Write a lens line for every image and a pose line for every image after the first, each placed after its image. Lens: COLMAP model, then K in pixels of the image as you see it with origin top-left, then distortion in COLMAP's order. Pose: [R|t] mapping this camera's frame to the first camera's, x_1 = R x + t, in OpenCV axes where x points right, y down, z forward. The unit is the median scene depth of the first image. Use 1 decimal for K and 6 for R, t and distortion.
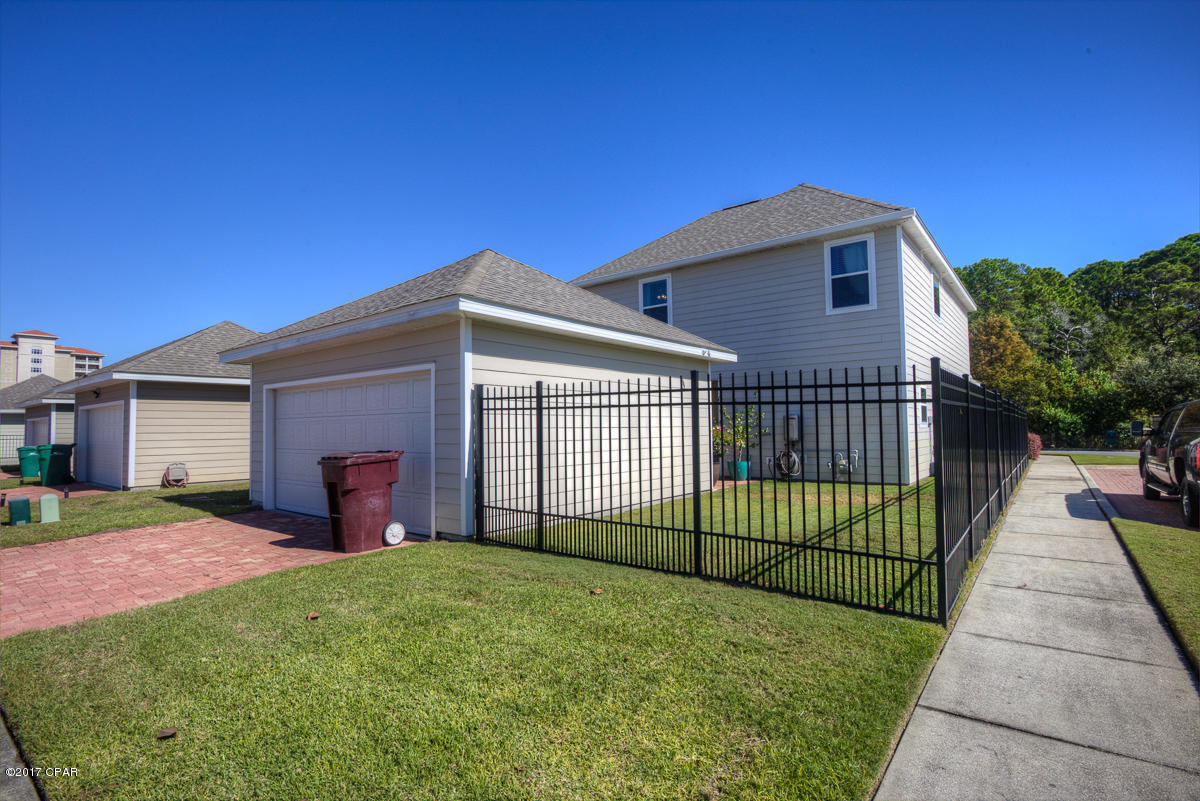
lens RADIAL K [[586.2, 0, 602.3], [0, 586.2, 391.4], [0, 0, 1]] dist [-0.019294, -0.001272]
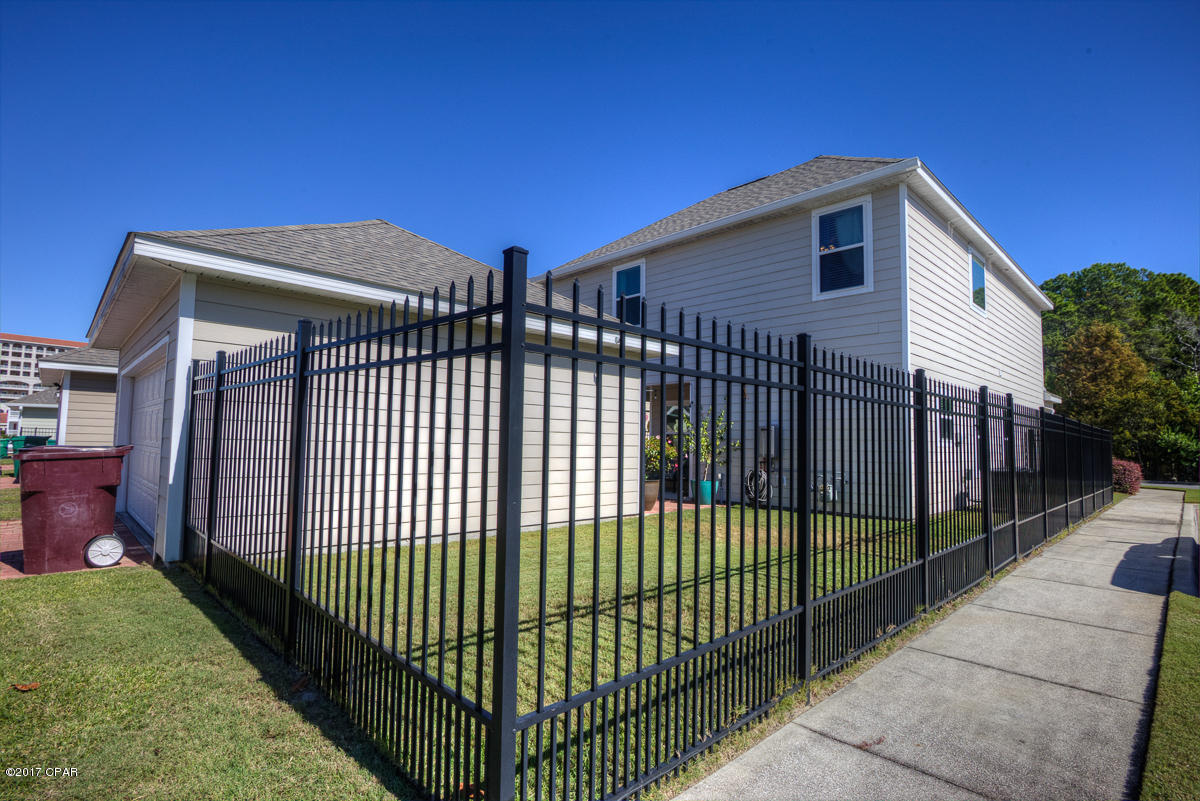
lens RADIAL K [[586.2, 0, 599.6], [0, 586.2, 392.7], [0, 0, 1]] dist [-0.019294, -0.001272]
pose [[0.990008, 0.020155, -0.139565, 0.204920], [-0.023096, 0.999543, -0.019483, 0.016515], [0.139108, 0.022511, 0.990021, 0.169357]]
